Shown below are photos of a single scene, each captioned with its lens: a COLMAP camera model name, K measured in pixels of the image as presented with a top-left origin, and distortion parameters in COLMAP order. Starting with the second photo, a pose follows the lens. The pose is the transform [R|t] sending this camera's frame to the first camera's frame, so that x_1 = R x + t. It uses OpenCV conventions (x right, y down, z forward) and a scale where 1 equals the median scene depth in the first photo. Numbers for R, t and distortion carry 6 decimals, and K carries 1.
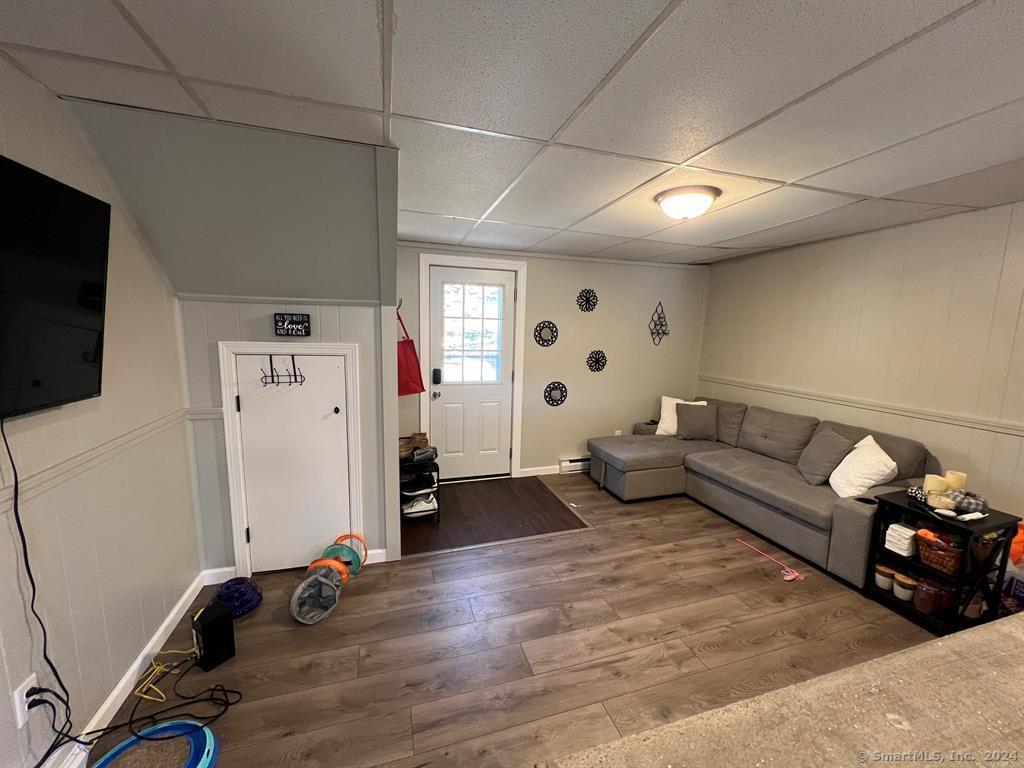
lens RADIAL K [[409.9, 0, 512.5], [0, 409.9, 385.9], [0, 0, 1]] dist [-0.001752, 0.000682]
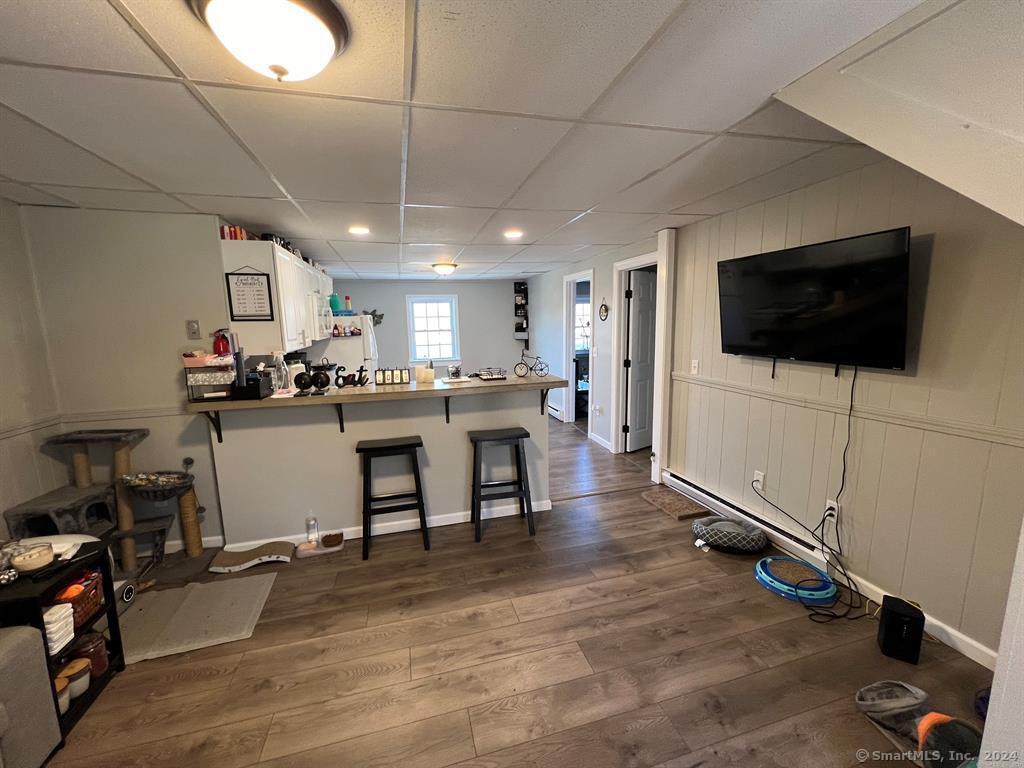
lens RADIAL K [[409.9, 0, 512.5], [0, 409.9, 385.9], [0, 0, 1]] dist [-0.001752, 0.000682]
pose [[-0.999504, -0.003231, 0.031333, 0.133052], [0.006124, 0.955815, 0.293905, -0.183305], [-0.030898, 0.293951, -0.955321, 1.290387]]
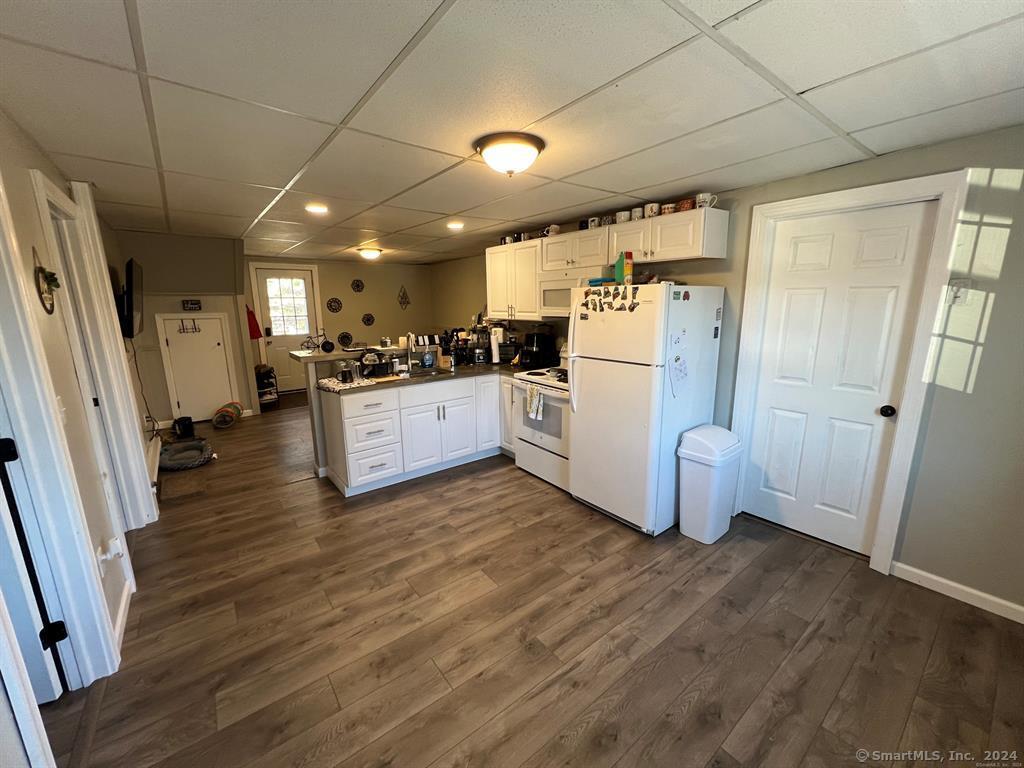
lens RADIAL K [[409.9, 0, 512.5], [0, 409.9, 385.9], [0, 0, 1]] dist [-0.001752, 0.000682]
pose [[0.932707, -0.102914, 0.345639, 0.239068], [0.078364, 0.993354, 0.084306, 0.207835], [-0.352018, -0.051547, 0.934573, -1.514490]]
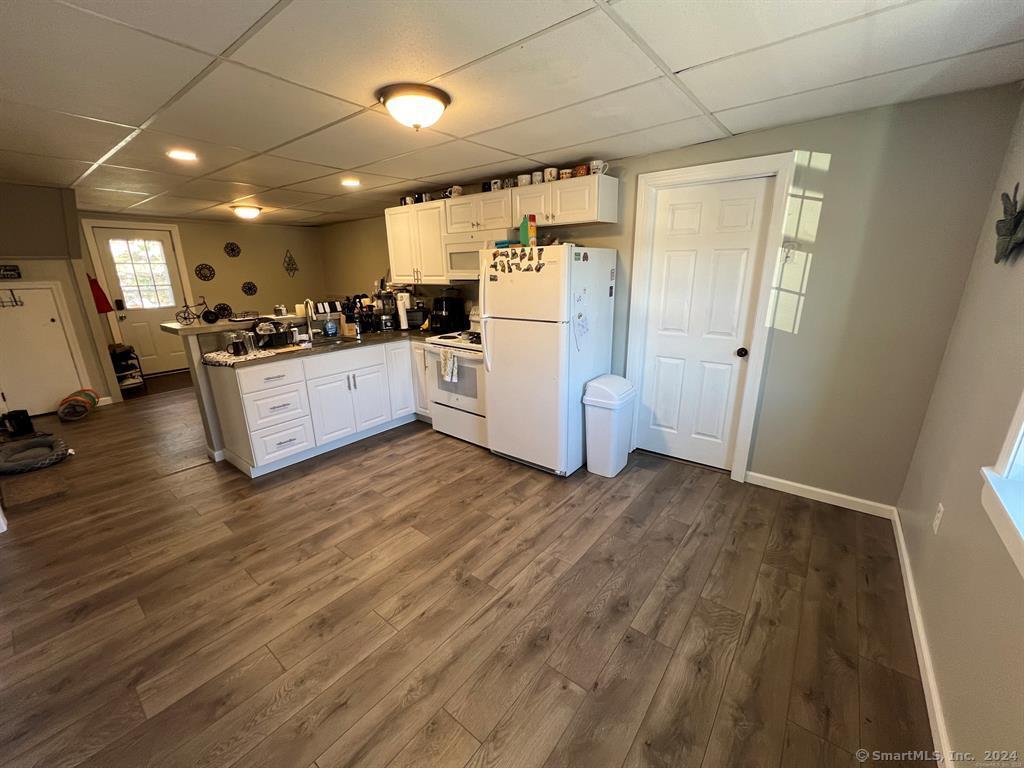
lens RADIAL K [[409.9, 0, 512.5], [0, 409.9, 385.9], [0, 0, 1]] dist [-0.001752, 0.000682]
pose [[0.820917, -0.189371, 0.538734, 0.189774], [0.108560, 0.977962, 0.178342, 0.227147], [-0.560634, -0.087919, 0.823383, -1.538801]]
